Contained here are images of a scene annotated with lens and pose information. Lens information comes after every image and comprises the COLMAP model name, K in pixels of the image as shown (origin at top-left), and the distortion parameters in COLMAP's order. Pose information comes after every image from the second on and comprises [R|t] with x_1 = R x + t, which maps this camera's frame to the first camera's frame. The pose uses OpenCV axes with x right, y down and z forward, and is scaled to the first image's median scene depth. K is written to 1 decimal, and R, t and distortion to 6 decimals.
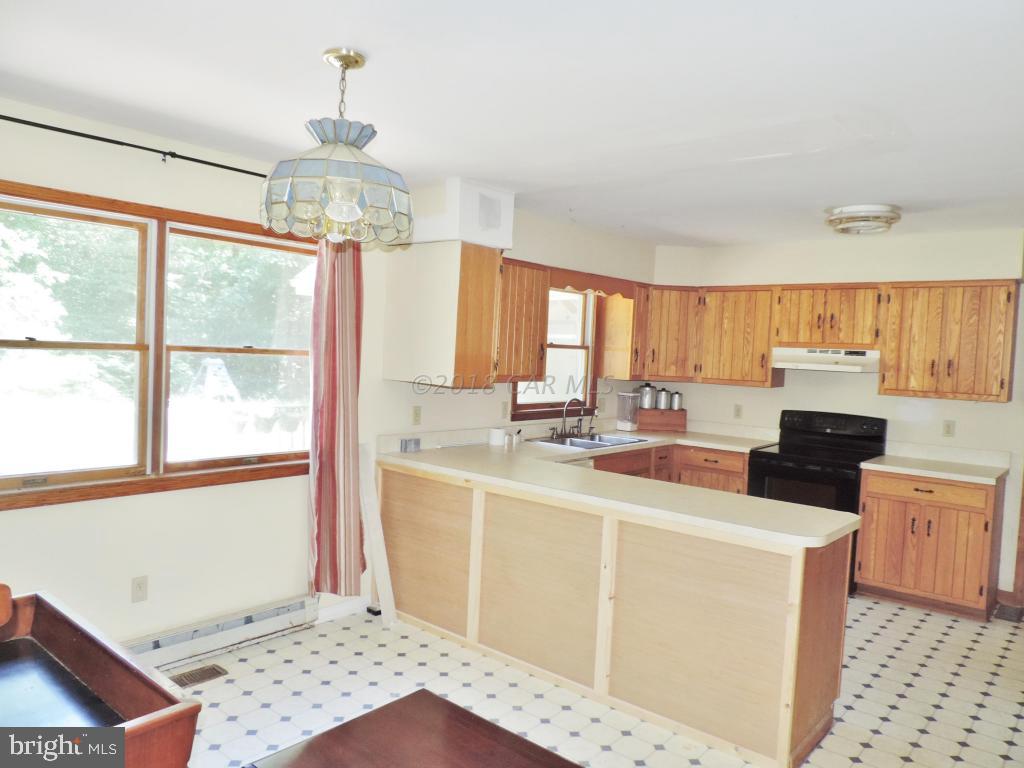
lens RADIAL K [[750.5, 0, 512.0], [0, 750.5, 384.0], [0, 0, 1]] dist [0.002650, 0.000847]
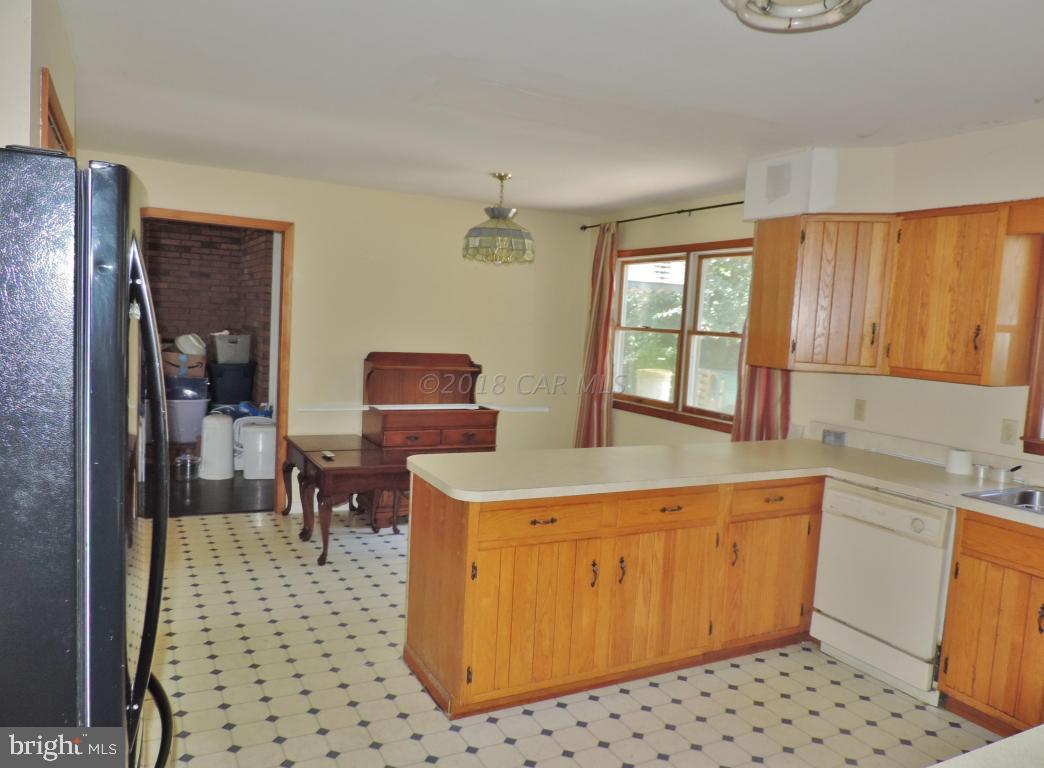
lens RADIAL K [[736.4, 0, 522.0], [0, 736.4, 384.0], [0, 0, 1]] dist [-0.002588, -0.000968]
pose [[-0.358557, 0.016295, -0.933366, 1.072738], [-0.121966, 0.990459, 0.064146, 0.004216], [0.925506, 0.136839, -0.353149, 1.200113]]
